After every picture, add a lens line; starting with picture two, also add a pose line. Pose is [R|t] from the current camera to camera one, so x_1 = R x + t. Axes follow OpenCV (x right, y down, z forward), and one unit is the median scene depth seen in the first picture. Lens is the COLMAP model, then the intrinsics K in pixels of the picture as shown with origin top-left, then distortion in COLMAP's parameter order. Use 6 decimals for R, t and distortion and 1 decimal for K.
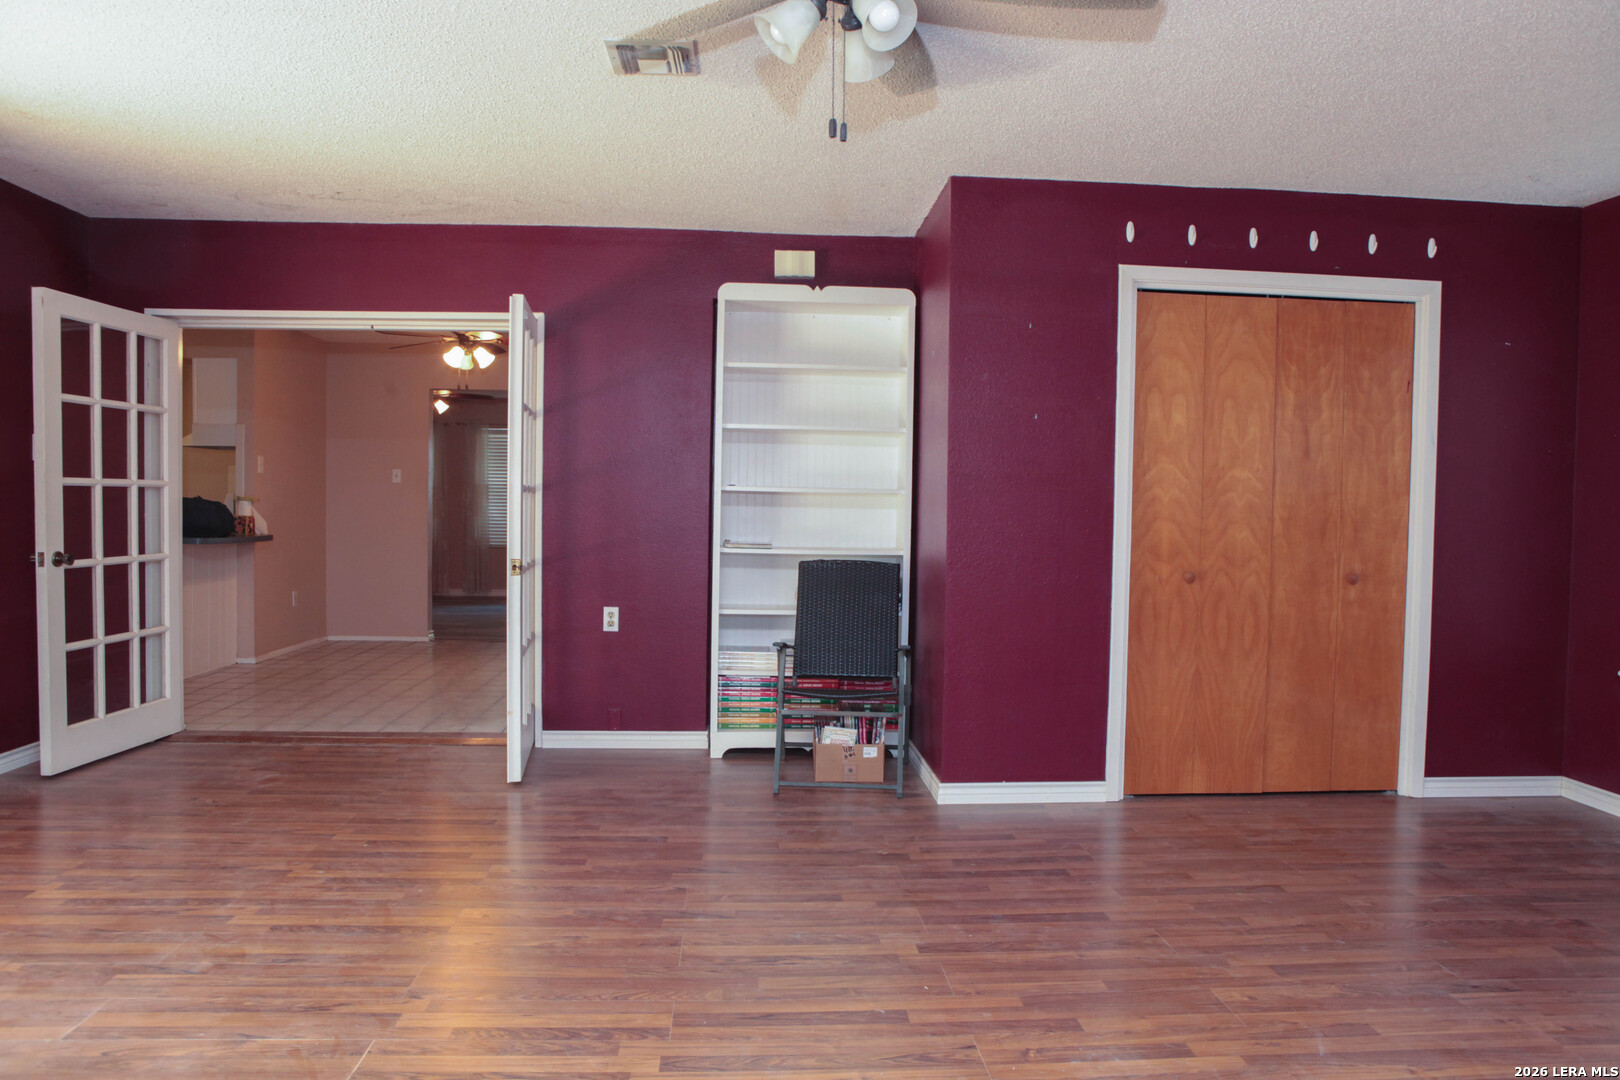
lens RADIAL K [[1146.6, 0, 810.0], [0, 1146.6, 540.0], [0, 0, 1]] dist [-0.103447, 0.082843]
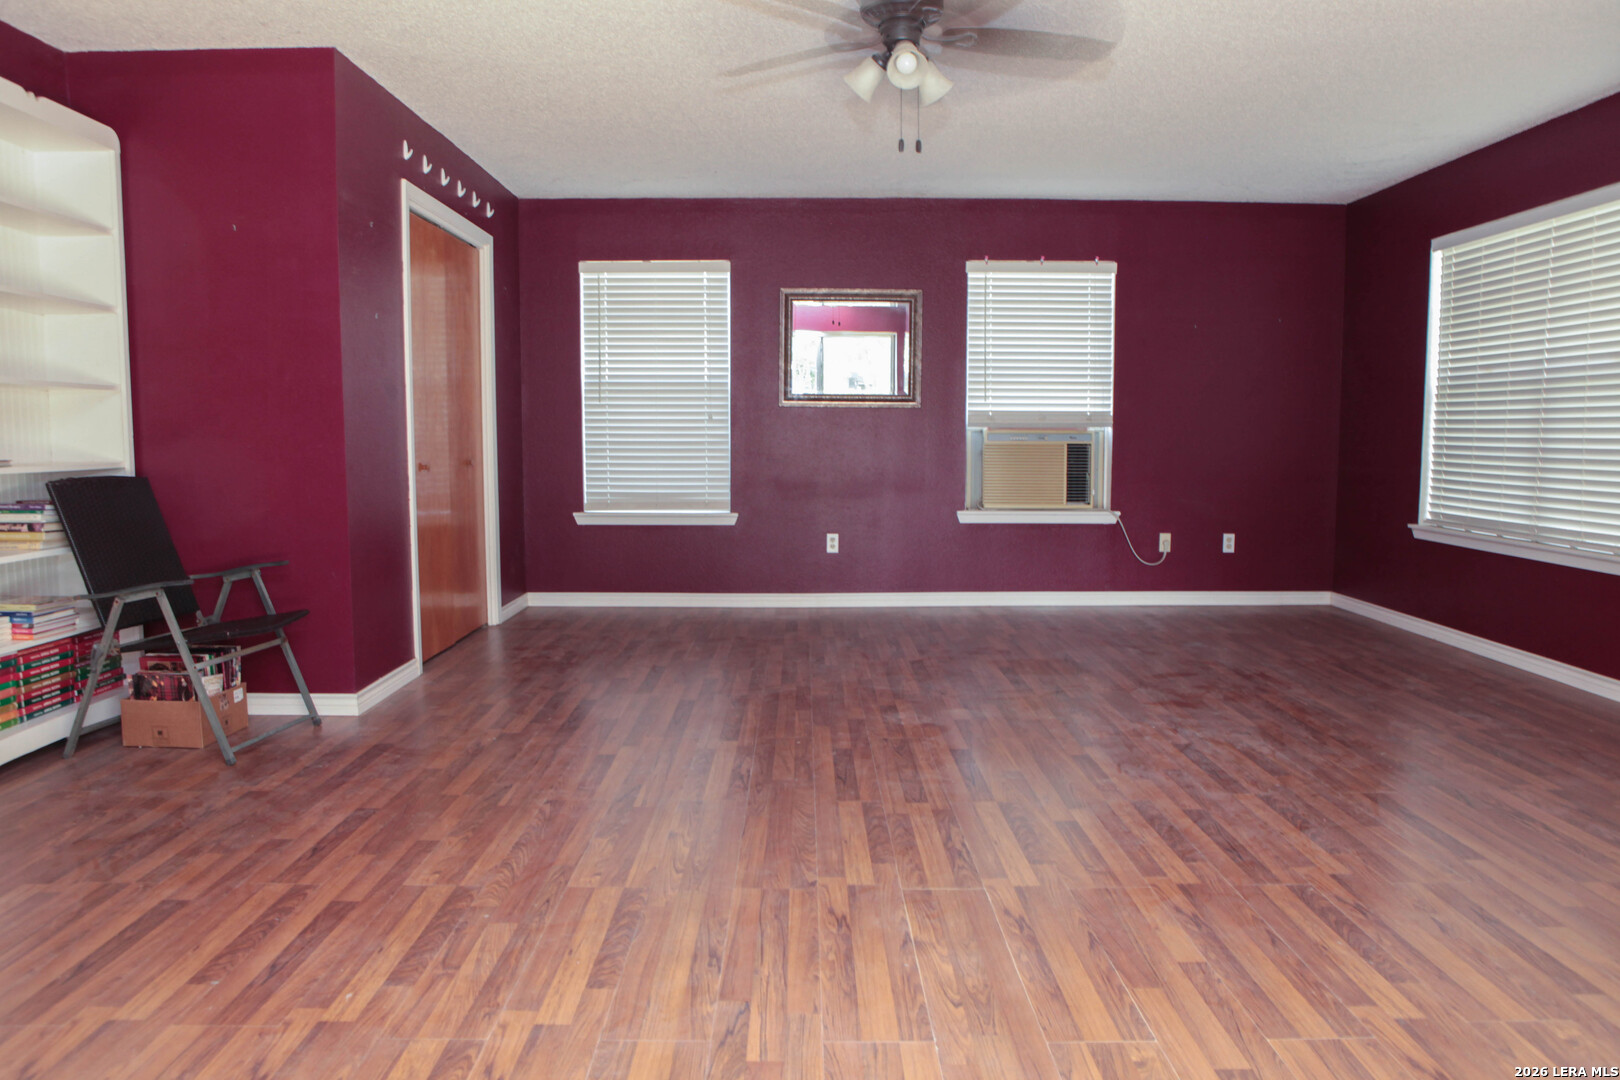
lens RADIAL K [[1115.4, 0, 810.0], [0, 1115.4, 540.0], [0, 0, 1]] dist [-0.002347, 0.000027]
pose [[0.055640, -0.113409, 0.991989, -1.075337], [0.029395, 0.993284, 0.111908, -0.014939], [-0.998018, 0.022933, 0.058600, 0.757282]]
